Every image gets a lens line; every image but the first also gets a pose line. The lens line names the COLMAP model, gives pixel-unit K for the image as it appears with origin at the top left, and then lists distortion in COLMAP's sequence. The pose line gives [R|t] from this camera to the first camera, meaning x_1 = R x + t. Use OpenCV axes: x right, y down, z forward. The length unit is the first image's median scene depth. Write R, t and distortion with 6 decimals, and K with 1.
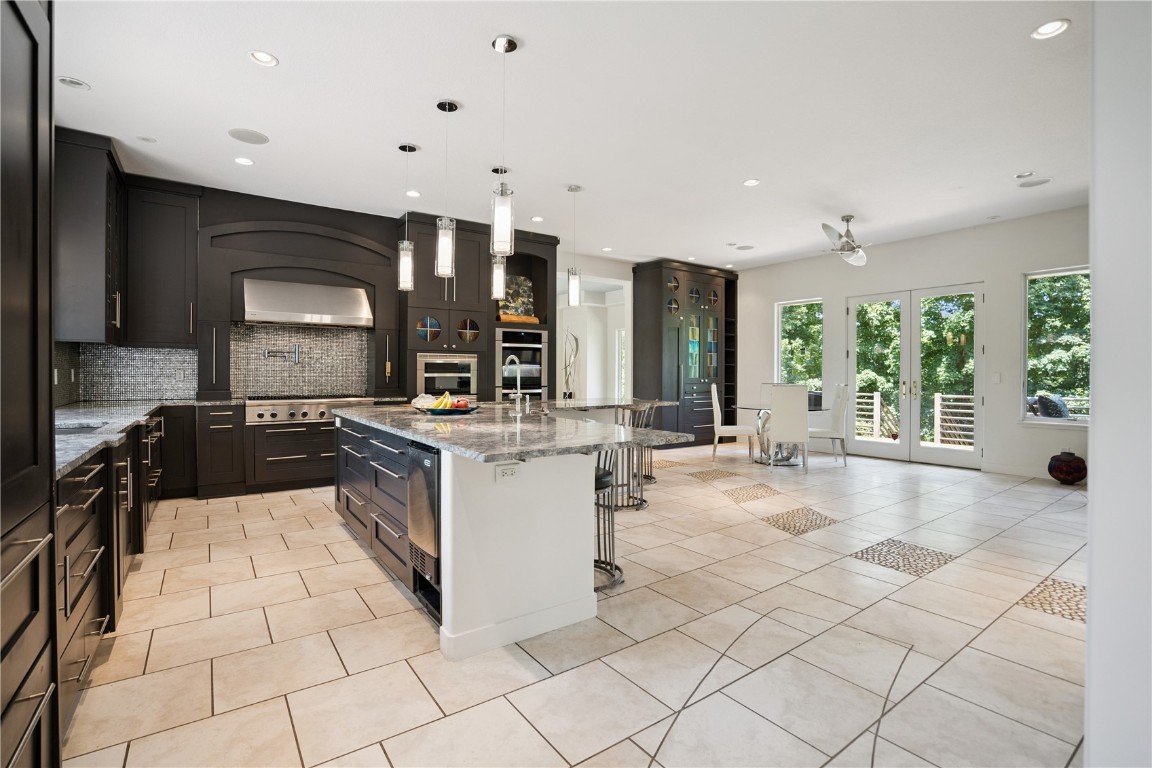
lens RADIAL K [[531.8, 0, 579.5], [0, 531.8, 377.0], [0, 0, 1]] dist [-0.065926, 0.029353]
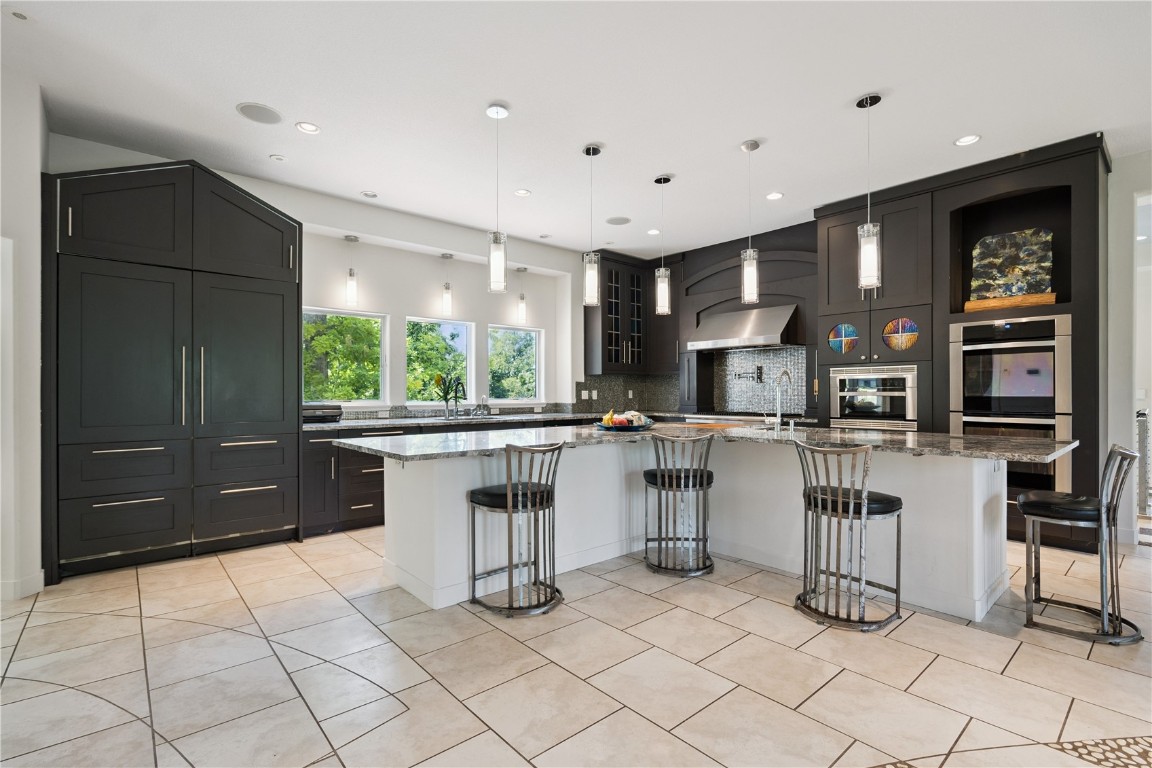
lens RADIAL K [[524.1, 0, 578.6], [0, 524.1, 393.8], [0, 0, 1]] dist [-0.001398, 0.000021]
pose [[0.099679, 0.000025, -0.995020, 0.593661], [-0.003728, 0.999993, -0.000349, -0.002446], [0.995013, 0.003744, 0.099678, 0.603998]]
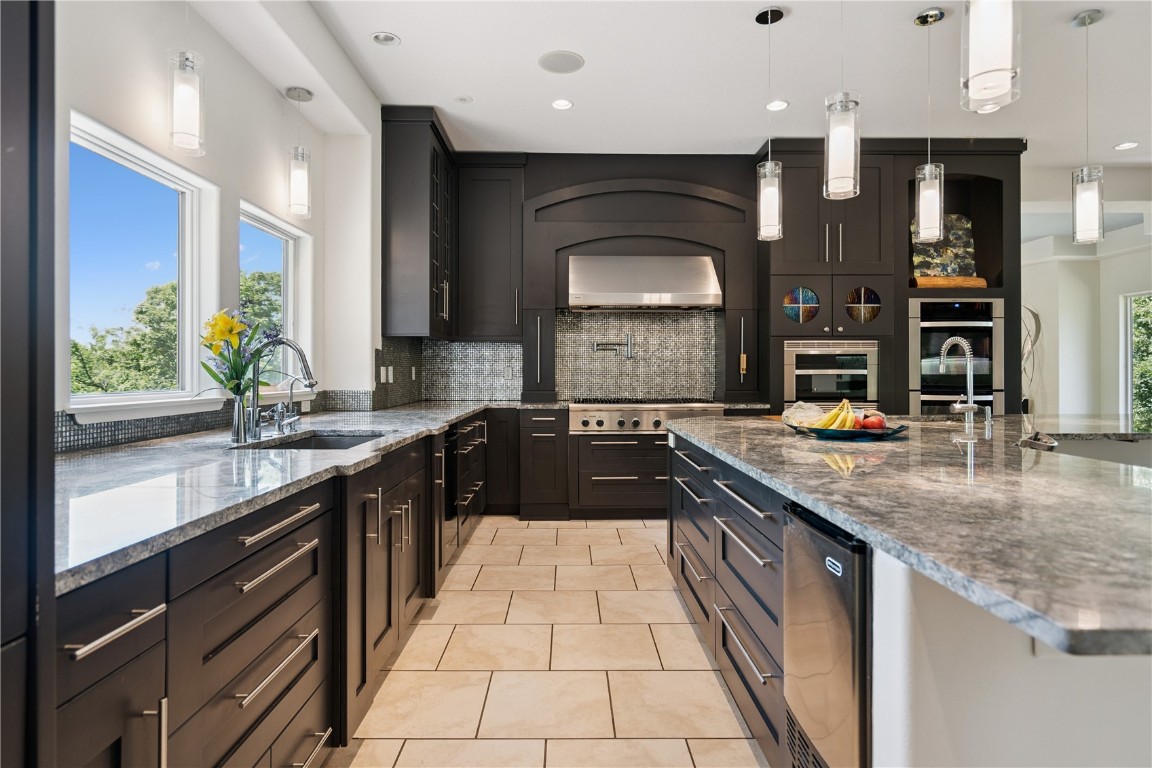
lens RADIAL K [[605.0, 0, 576.7], [0, 605.0, 369.9], [0, 0, 1]] dist [-0.000500, -0.000112]
pose [[0.816385, -0.006197, -0.577475, -0.083367], [-0.000061, 0.999941, -0.010816, 0.002152], [0.577508, 0.008865, 0.816337, 0.226128]]
